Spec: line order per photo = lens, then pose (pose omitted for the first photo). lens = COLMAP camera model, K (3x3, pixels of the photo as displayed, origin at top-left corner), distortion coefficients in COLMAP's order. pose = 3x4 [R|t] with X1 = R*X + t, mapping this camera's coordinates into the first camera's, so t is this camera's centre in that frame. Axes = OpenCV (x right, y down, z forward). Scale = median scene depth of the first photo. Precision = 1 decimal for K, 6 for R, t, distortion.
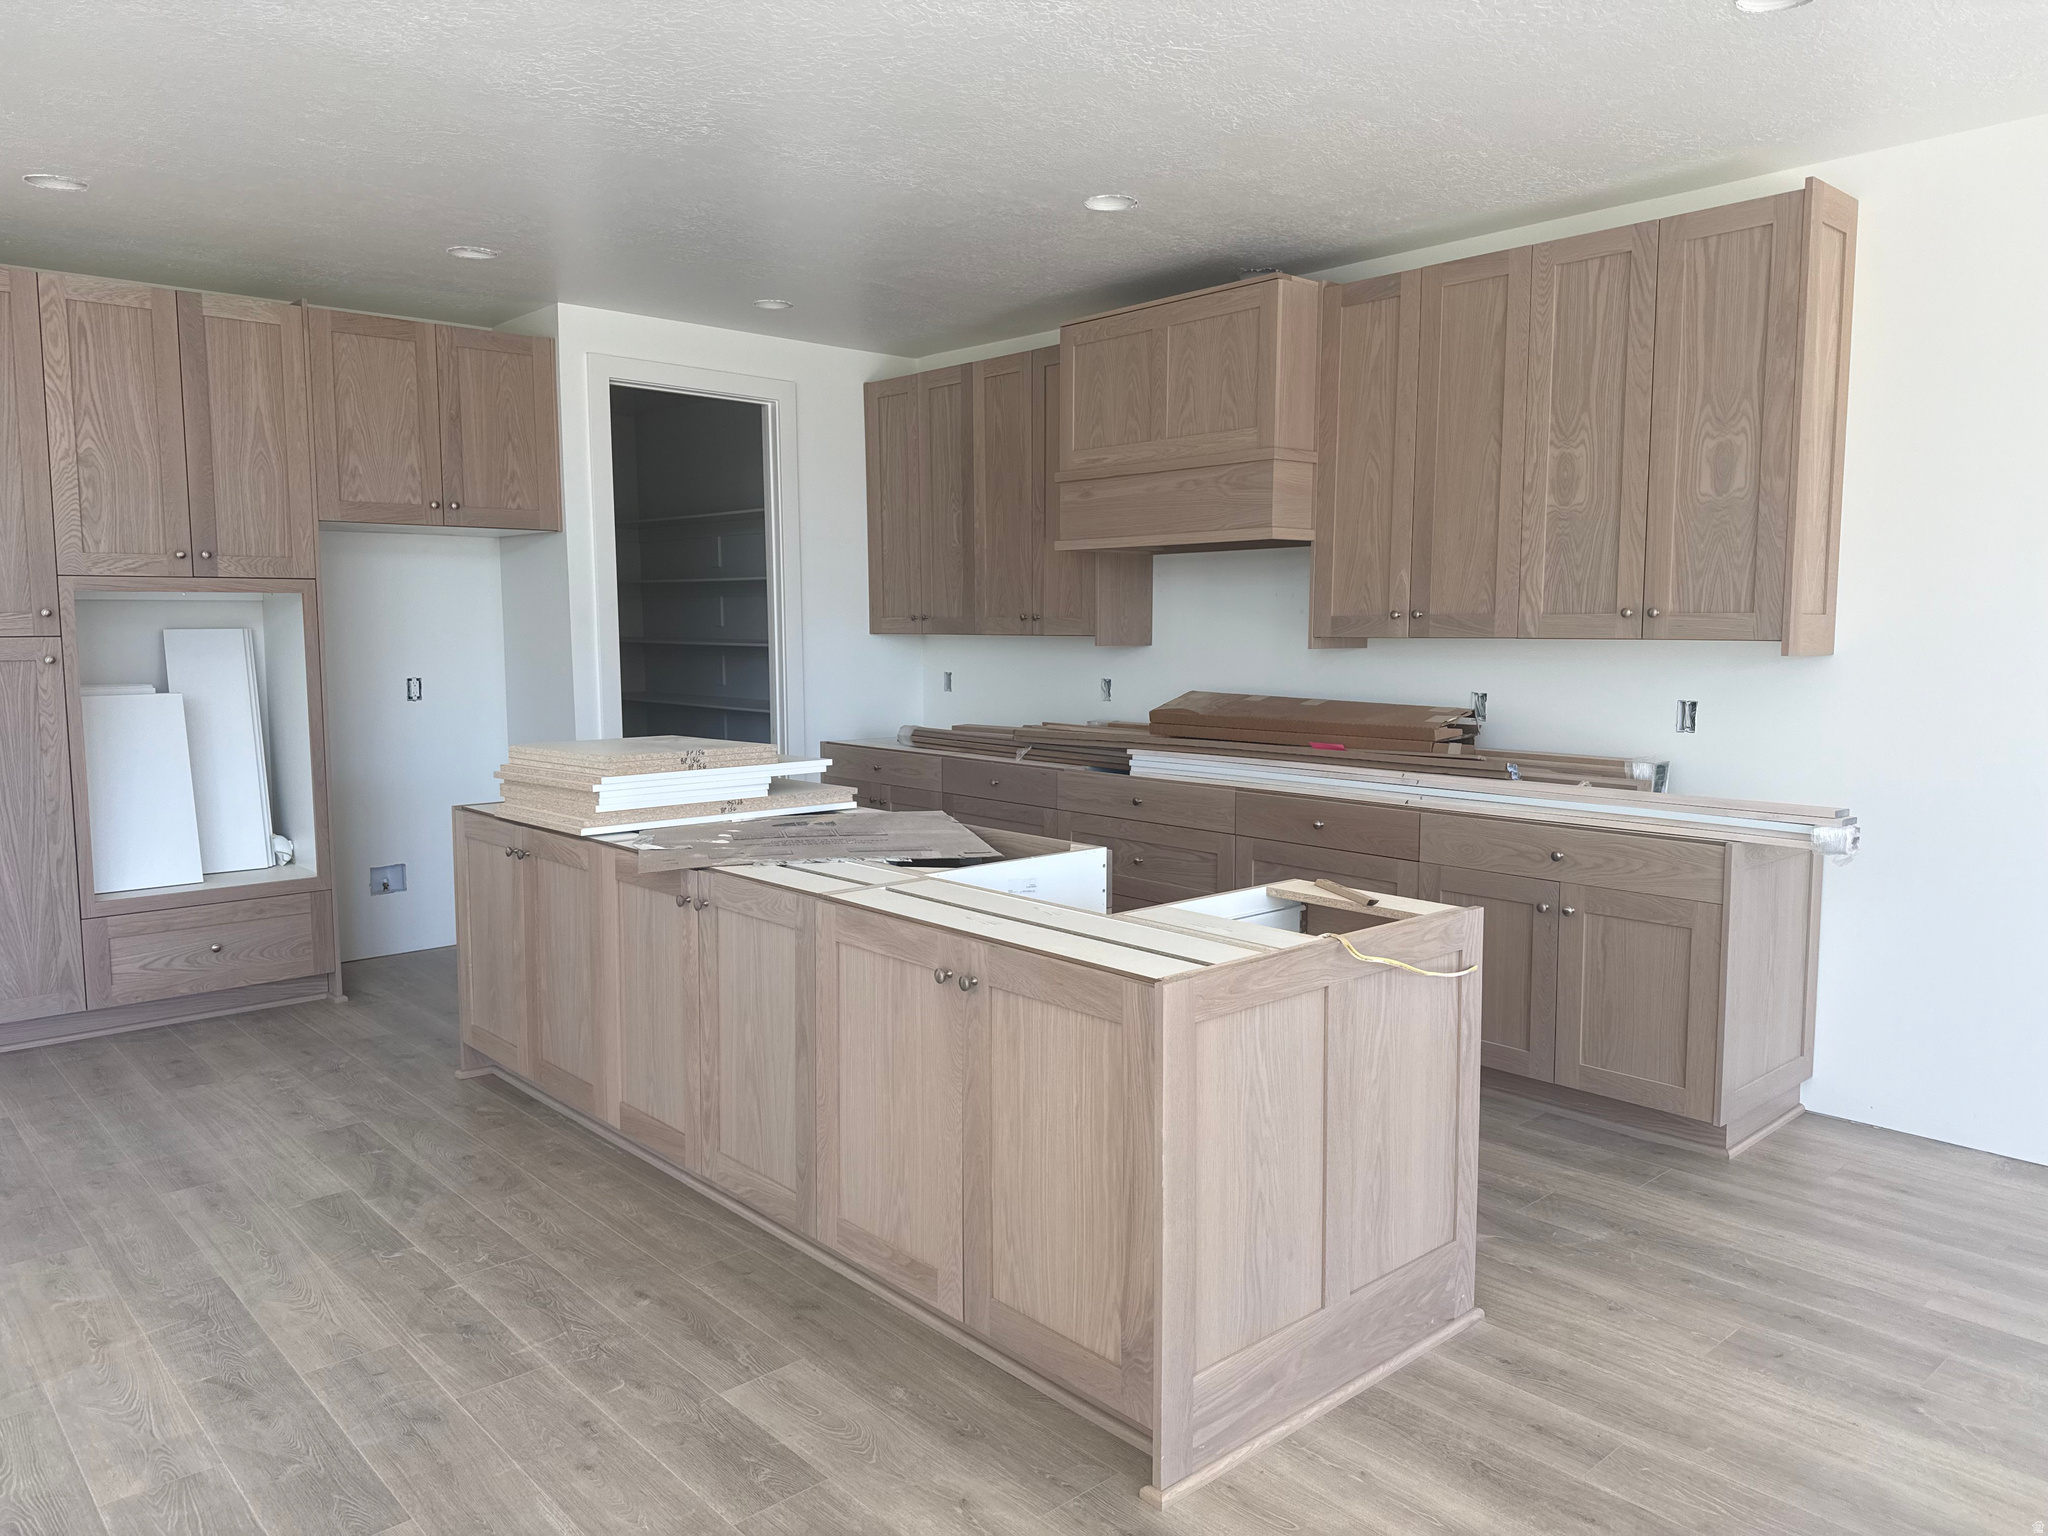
lens RADIAL K [[1448.2, 0, 1027.9], [0, 1448.2, 778.0], [0, 0, 1]] dist [0.100554, -0.160640]
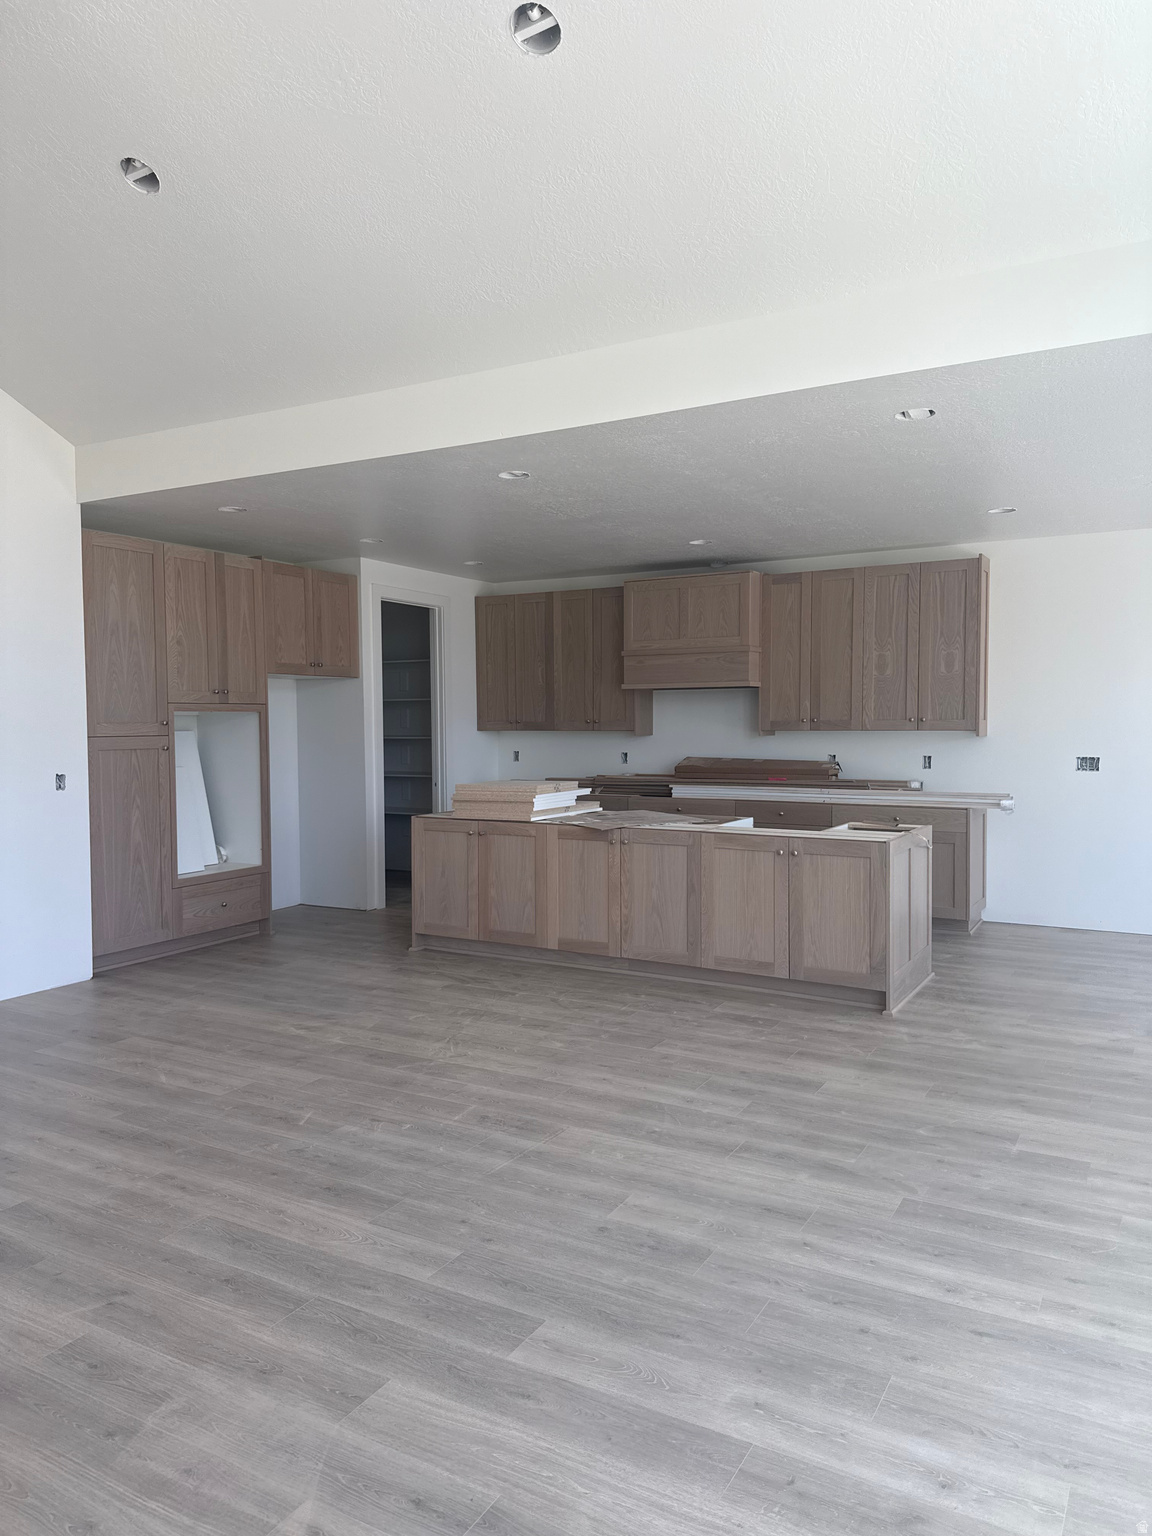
lens RADIAL K [[1066.3, 0, 586.6], [0, 1066.3, 774.0], [0, 0, 1]] dist [0.164027, -0.323976]
pose [[0.951916, -0.020449, 0.305675, -0.620725], [0.037829, 0.997980, -0.051041, 0.046273], [-0.304014, 0.060150, 0.950767, -0.508379]]
